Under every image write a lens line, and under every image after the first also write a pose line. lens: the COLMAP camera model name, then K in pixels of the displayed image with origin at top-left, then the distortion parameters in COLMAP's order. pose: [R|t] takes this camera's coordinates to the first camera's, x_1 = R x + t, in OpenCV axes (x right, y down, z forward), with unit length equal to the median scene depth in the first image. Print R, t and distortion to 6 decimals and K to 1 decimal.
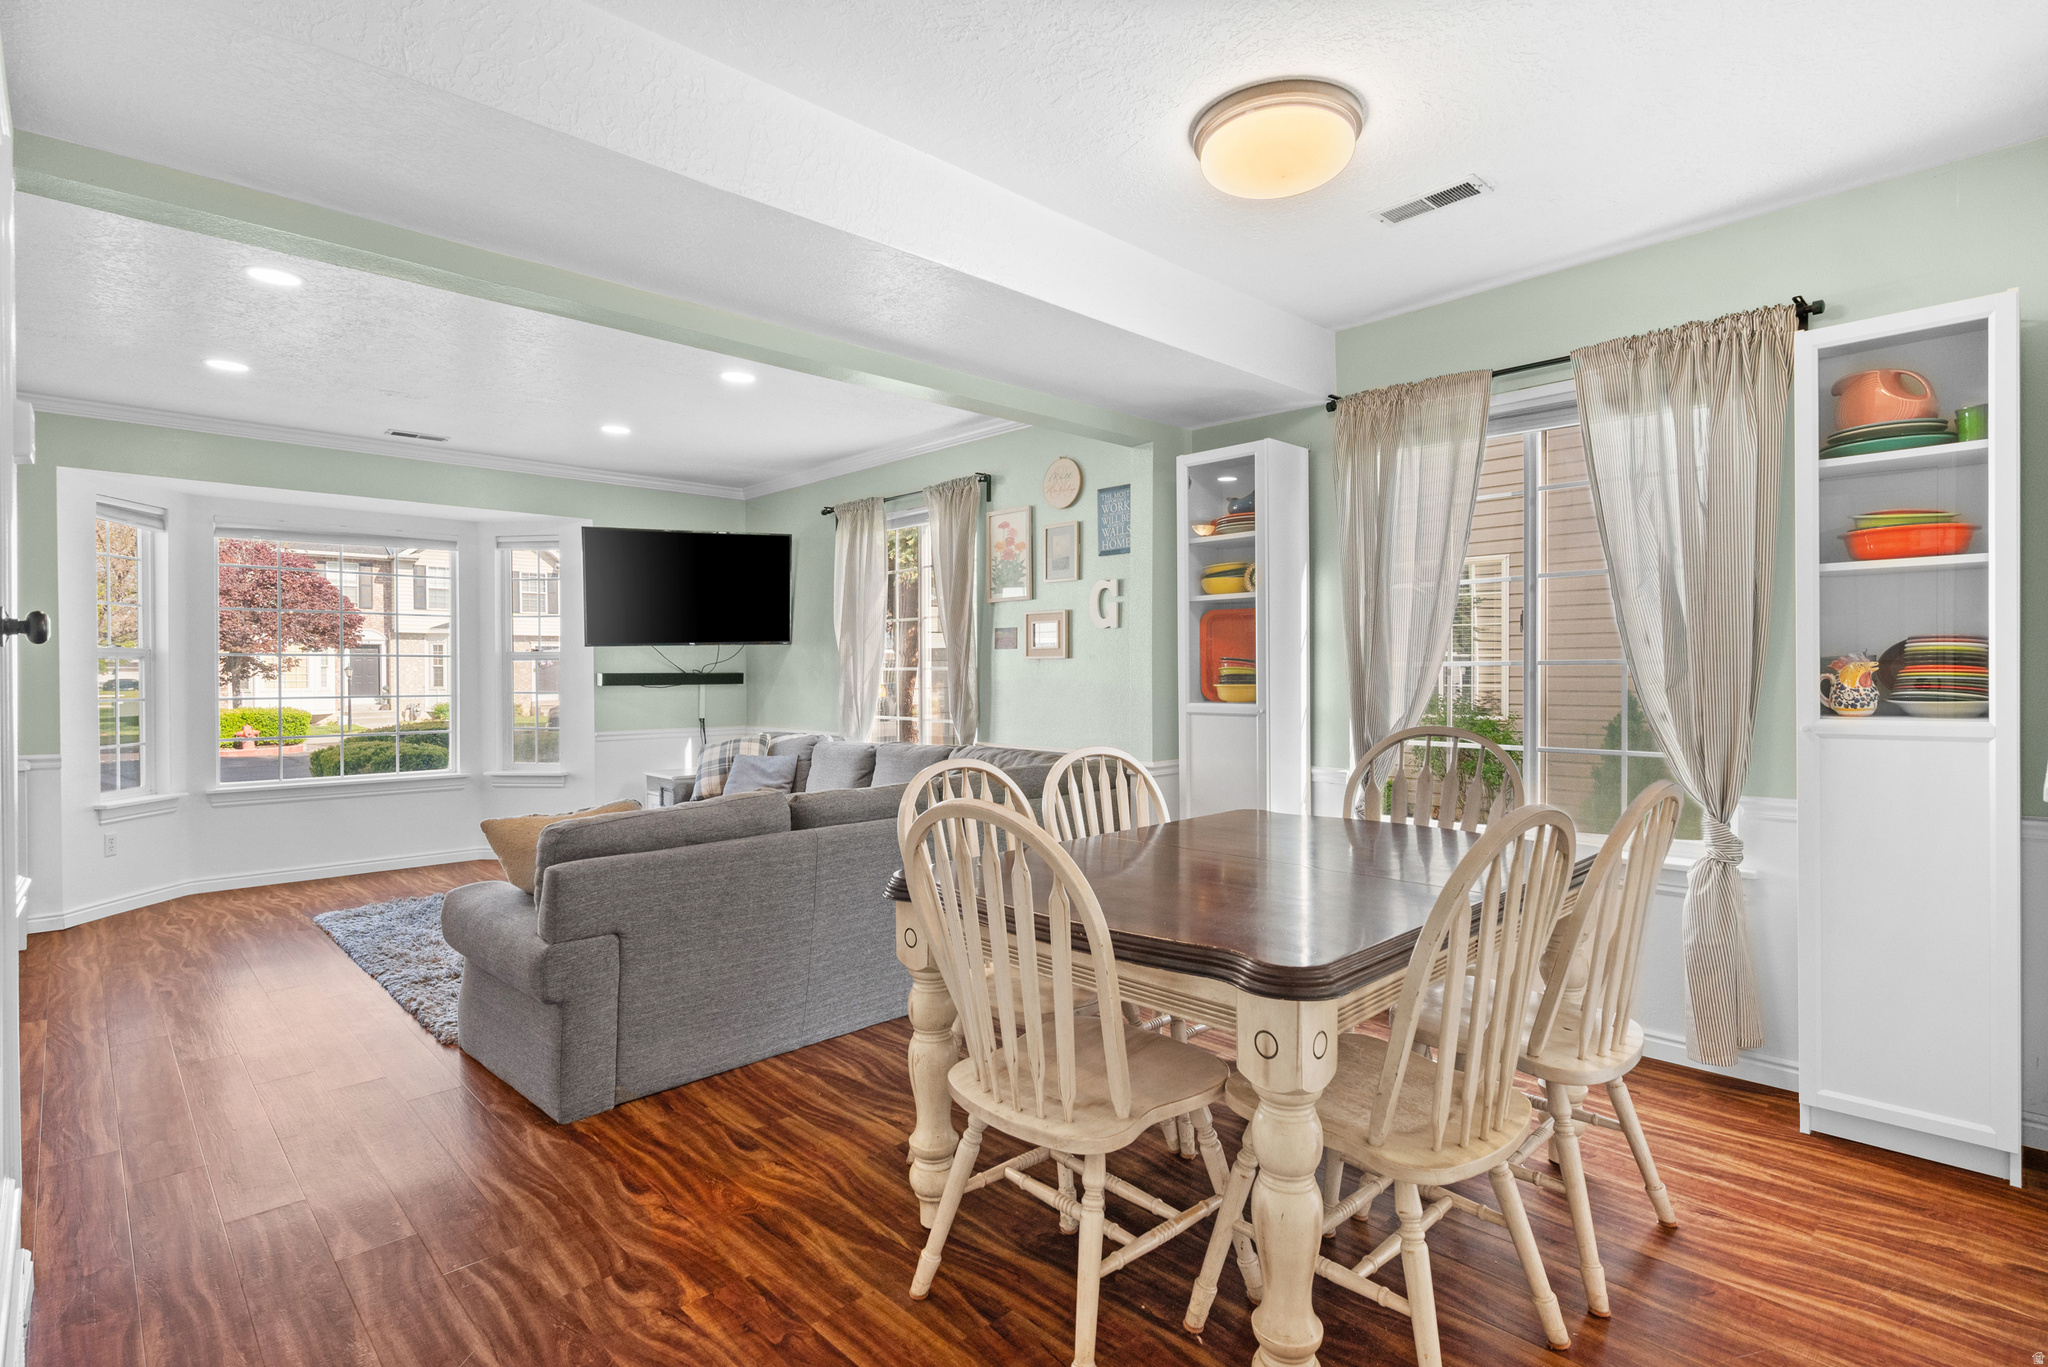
lens RADIAL K [[1031.0, 0, 1024.0], [0, 1031.0, 683.5], [0, 0, 1]] dist [-0.004233, -0.001774]
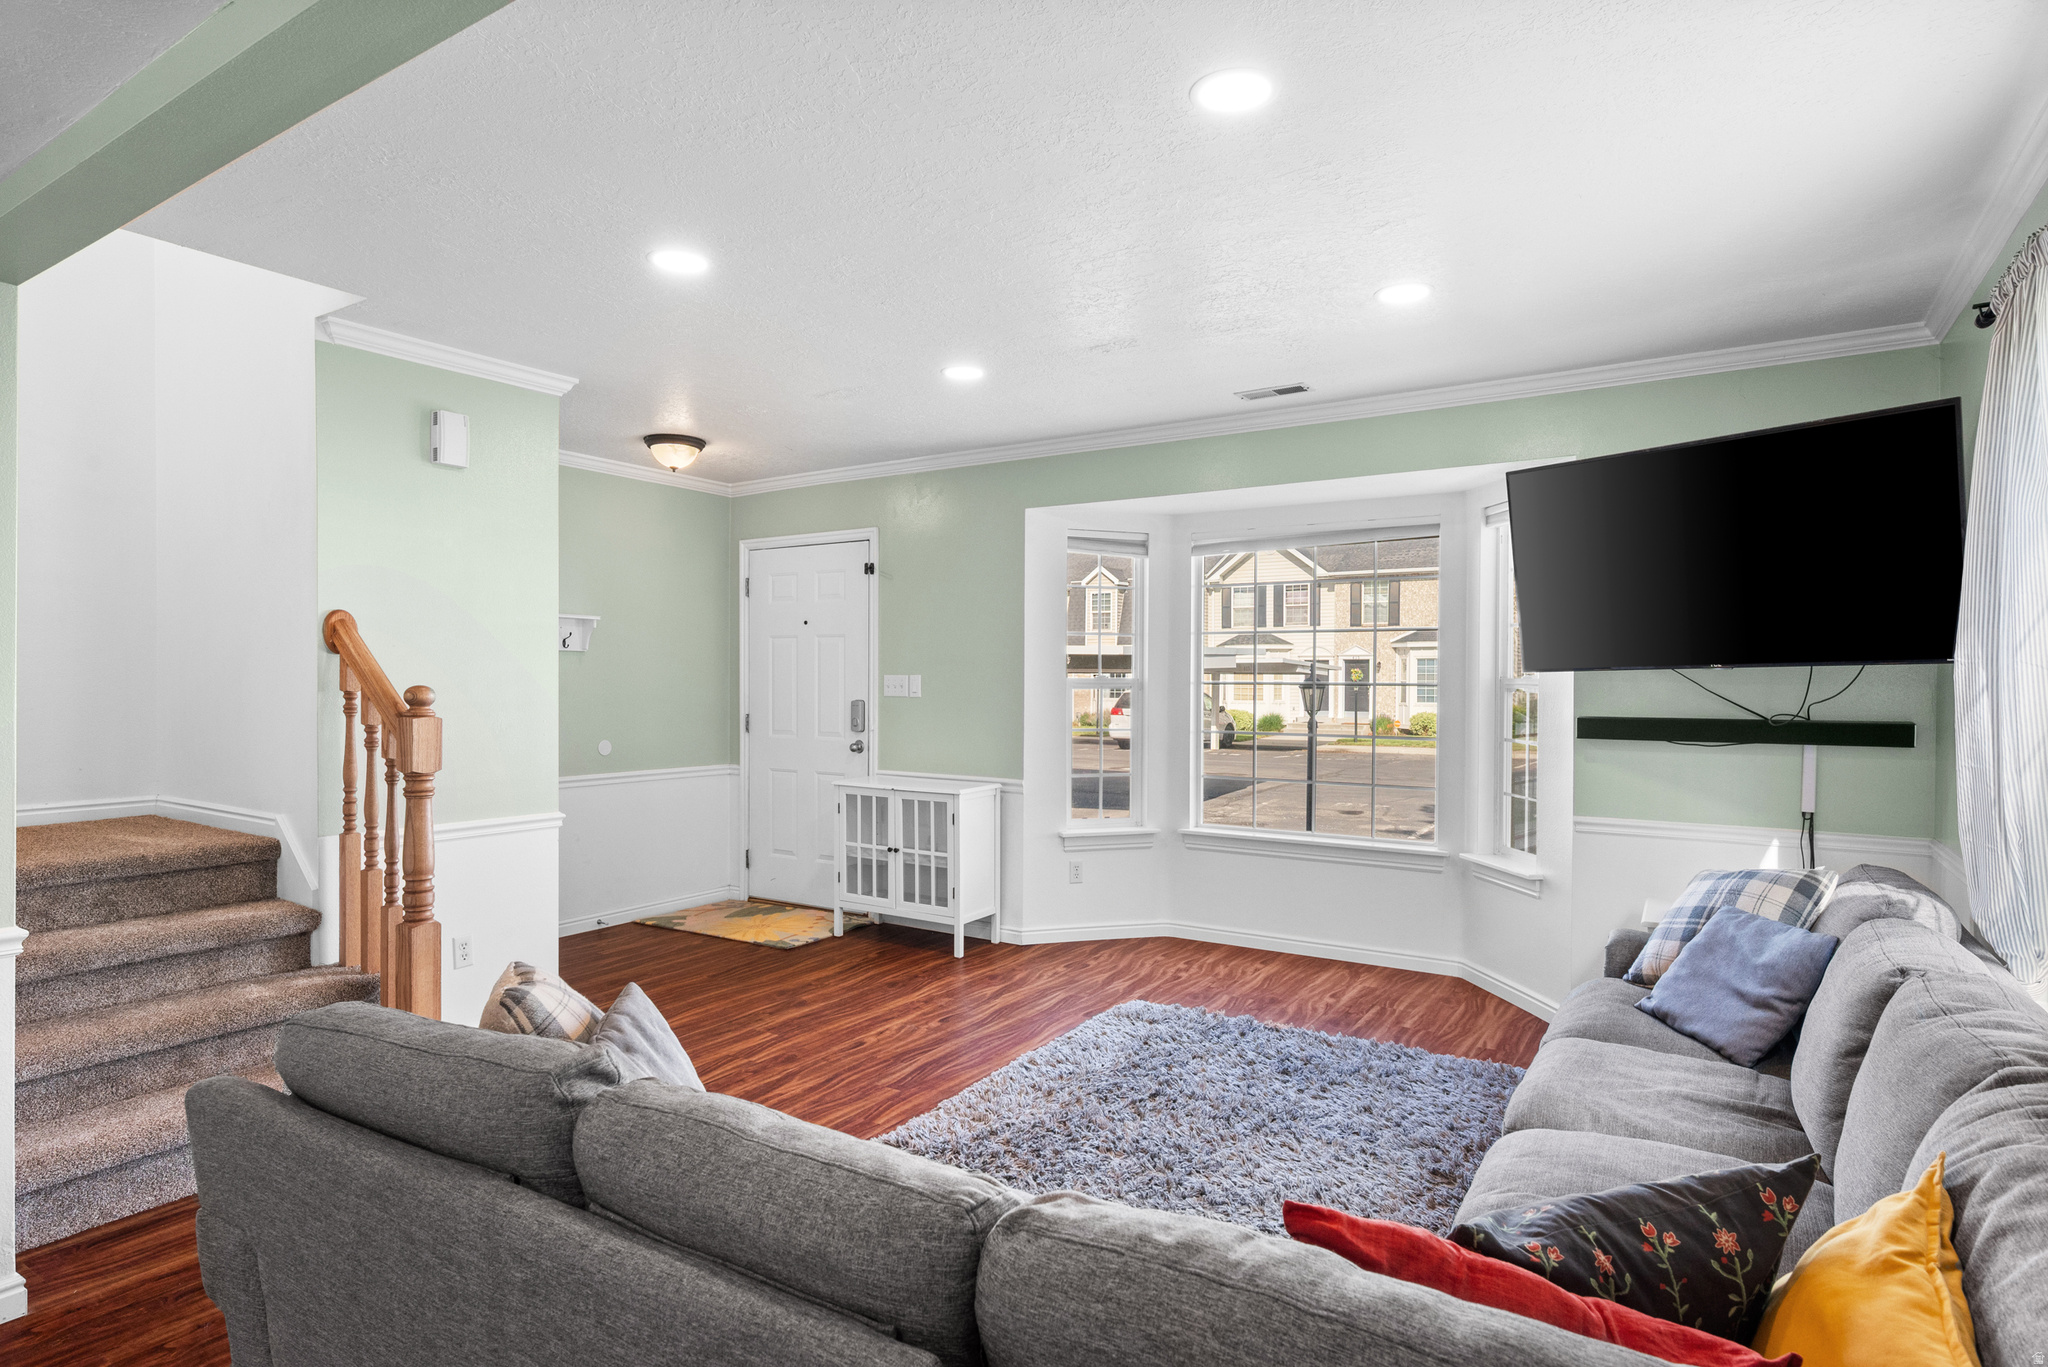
lens RADIAL K [[1099.4, 0, 1024.0], [0, 1099.4, 683.5], [0, 0, 1]] dist [0.001748, 0.000887]
pose [[0.221799, 0.007314, -0.975065, 0.134258], [-0.017279, 0.999844, 0.003569, -0.027220], [0.974939, 0.016056, 0.221891, 0.587655]]
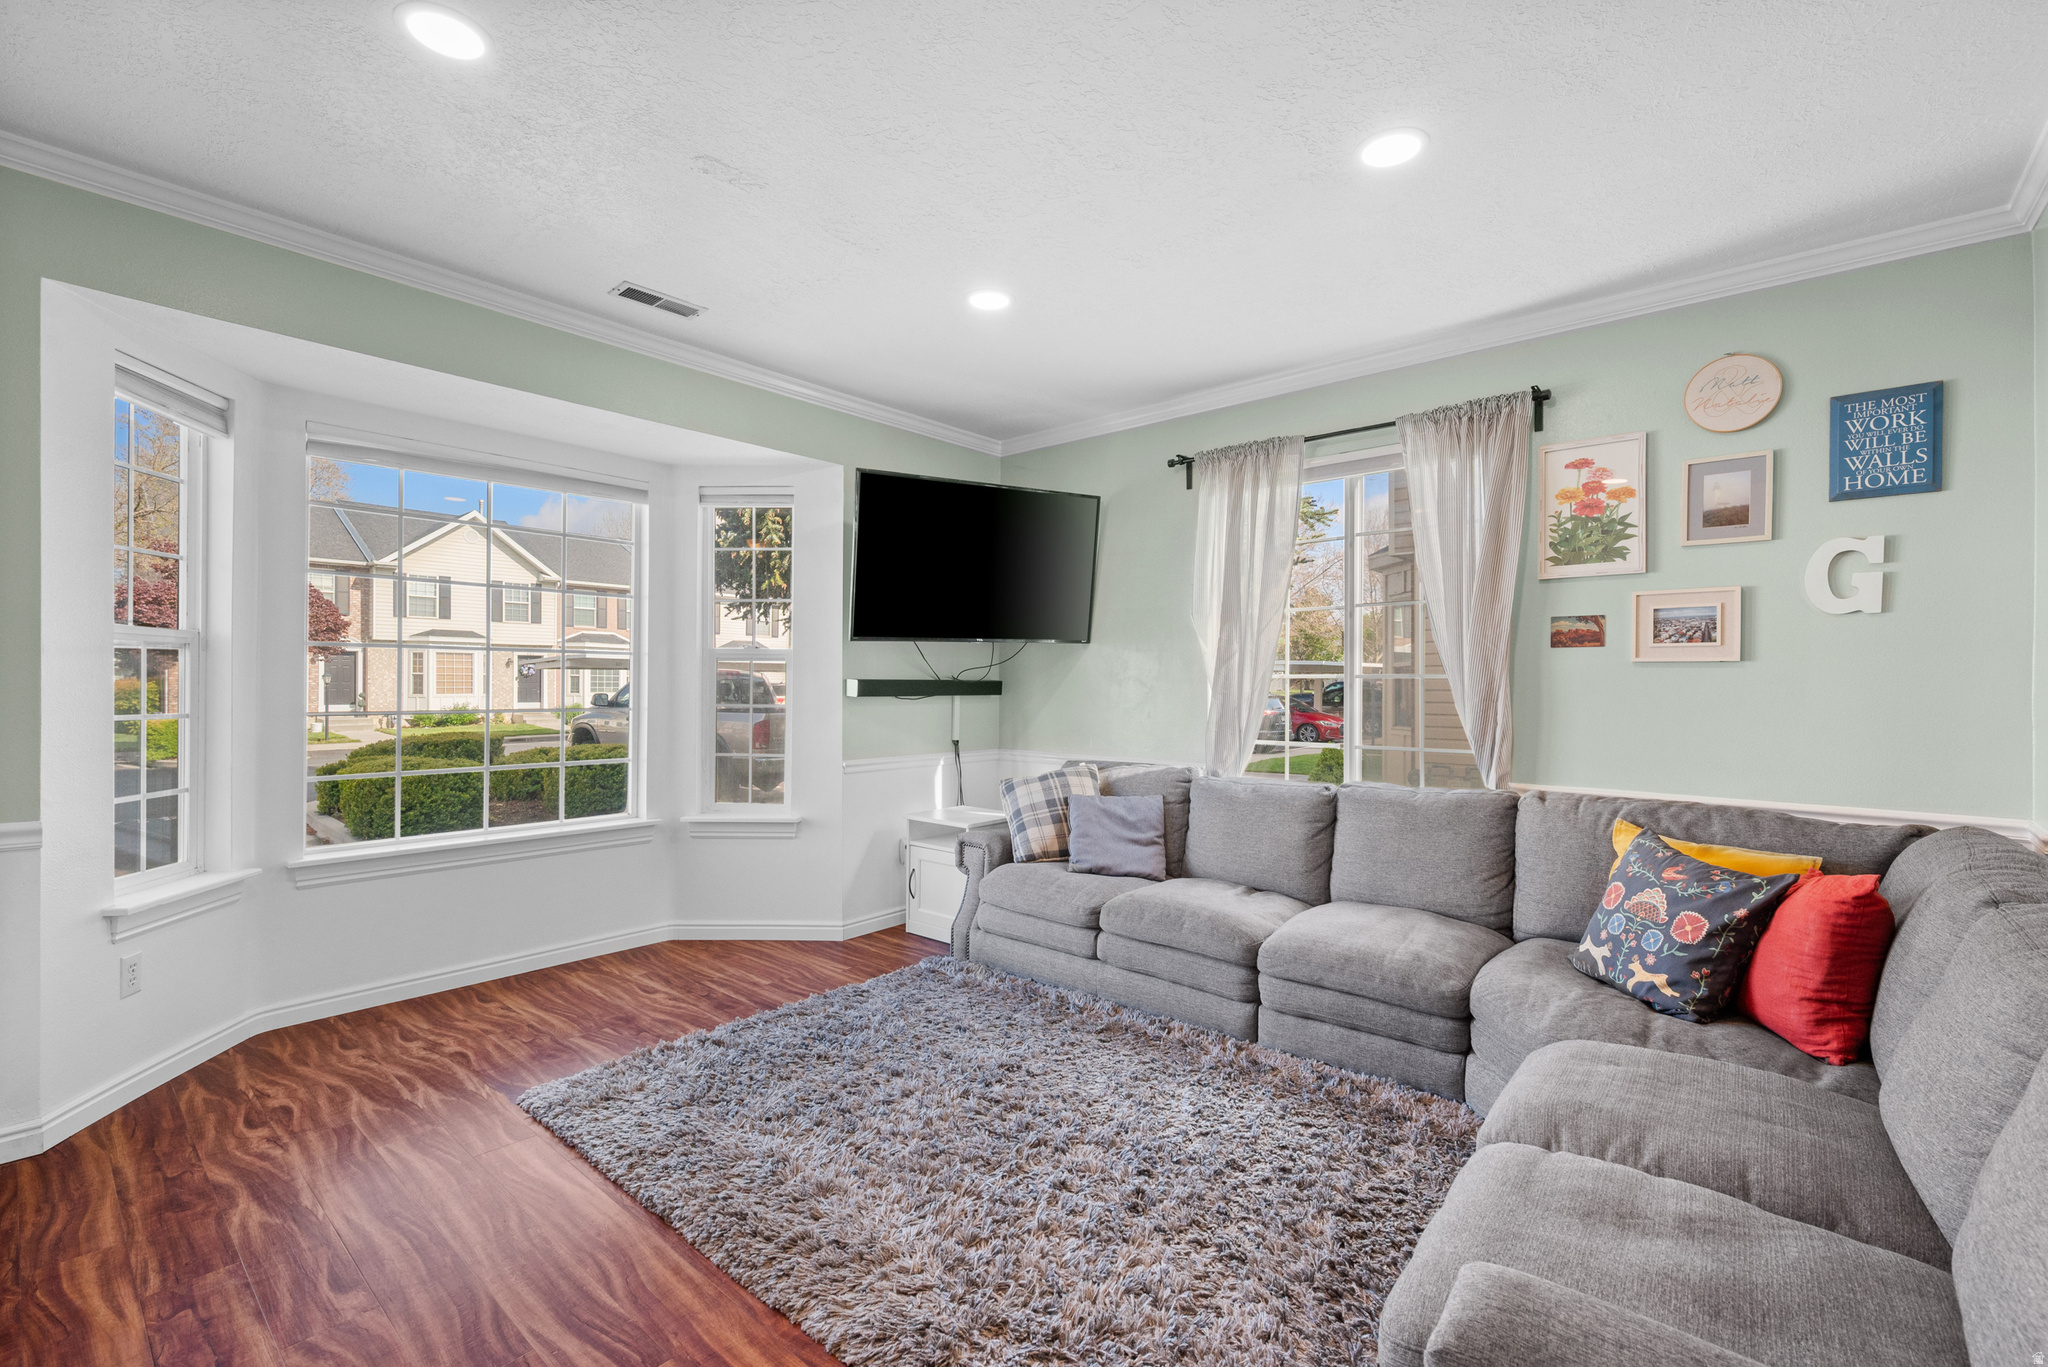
lens RADIAL K [[902.0, 0, 1019.9], [0, 902.0, 687.7], [0, 0, 1]] dist [-0.004472, -0.000344]
pose [[0.995390, 0.007334, 0.095634, -0.378213], [-0.006625, 0.999948, -0.007724, 0.000106], [-0.095686, 0.007055, 0.995387, 0.386016]]
